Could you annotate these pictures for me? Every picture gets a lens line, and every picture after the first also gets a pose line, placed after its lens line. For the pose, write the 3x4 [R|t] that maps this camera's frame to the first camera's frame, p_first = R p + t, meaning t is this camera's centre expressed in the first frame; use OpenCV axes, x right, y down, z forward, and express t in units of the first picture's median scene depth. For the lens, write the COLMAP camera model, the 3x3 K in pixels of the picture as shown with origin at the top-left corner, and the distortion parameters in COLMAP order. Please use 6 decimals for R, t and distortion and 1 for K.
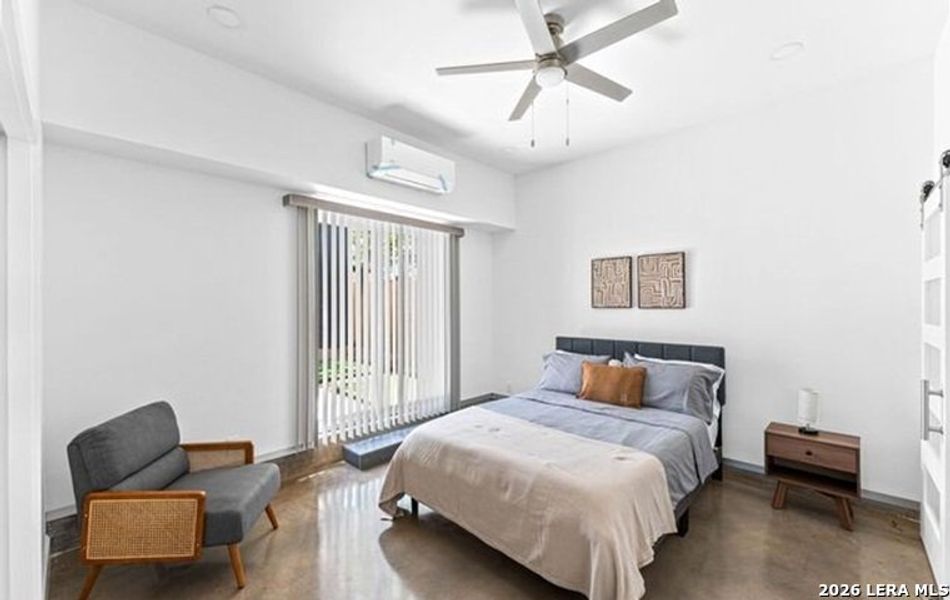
lens RADIAL K [[389.8, 0, 475.0], [0, 389.8, 300.0], [0, 0, 1]] dist [0.000538, 0.000066]
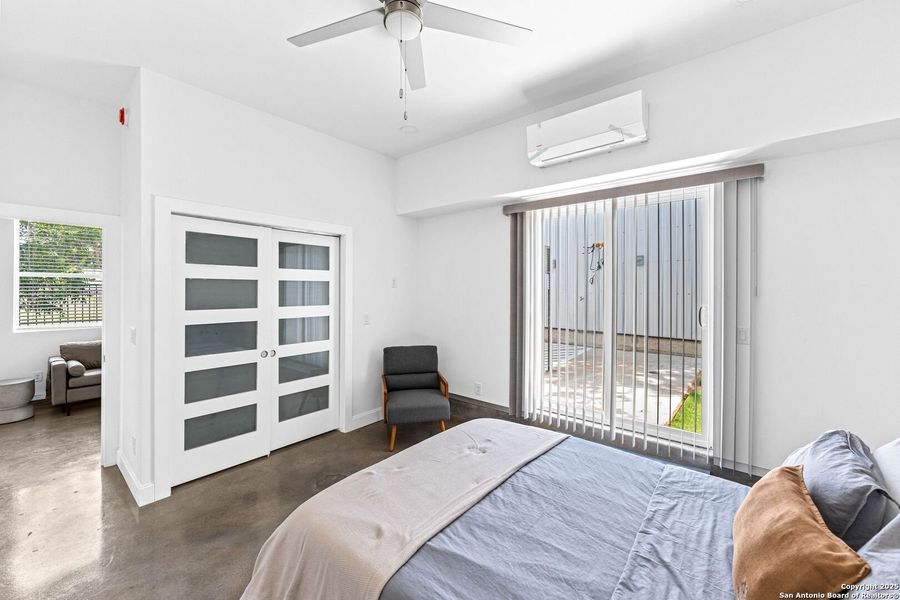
lens RADIAL K [[361.2, 0, 444.6], [0, 361.2, 296.1], [0, 0, 1]] dist [-0.000594, -0.000055]
pose [[0.034687, 0.019343, -0.999211, 0.673982], [0.004141, 0.999801, 0.019498, -0.007450], [0.999390, -0.004814, 0.034600, 0.744229]]
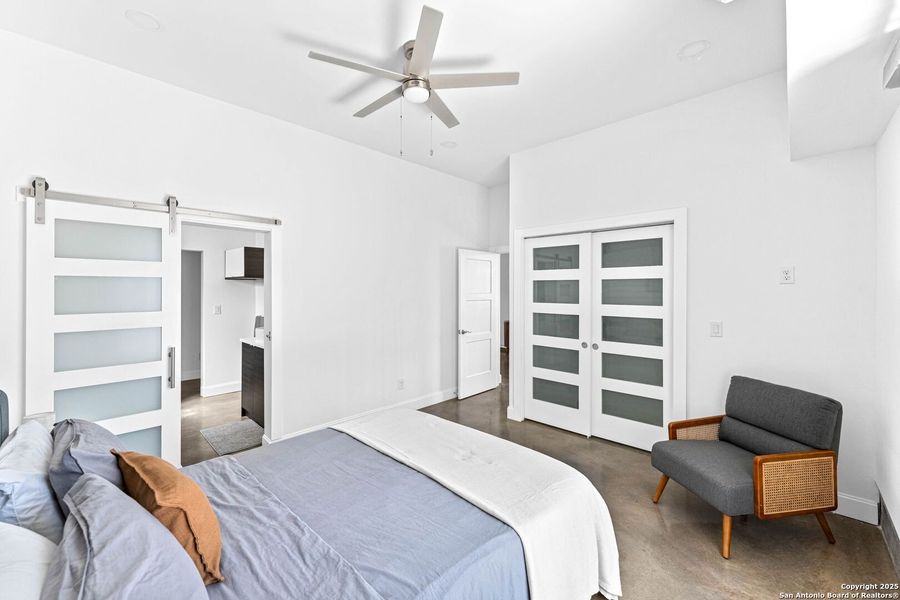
lens RADIAL K [[361.2, 0, 444.6], [0, 361.2, 296.1], [0, 0, 1]] dist [-0.000594, -0.000055]
pose [[-0.999435, 0.001078, 0.033585, 0.068441], [0.001479, 0.999928, 0.011941, 0.002485], [-0.033570, 0.011983, -0.999365, 1.414545]]
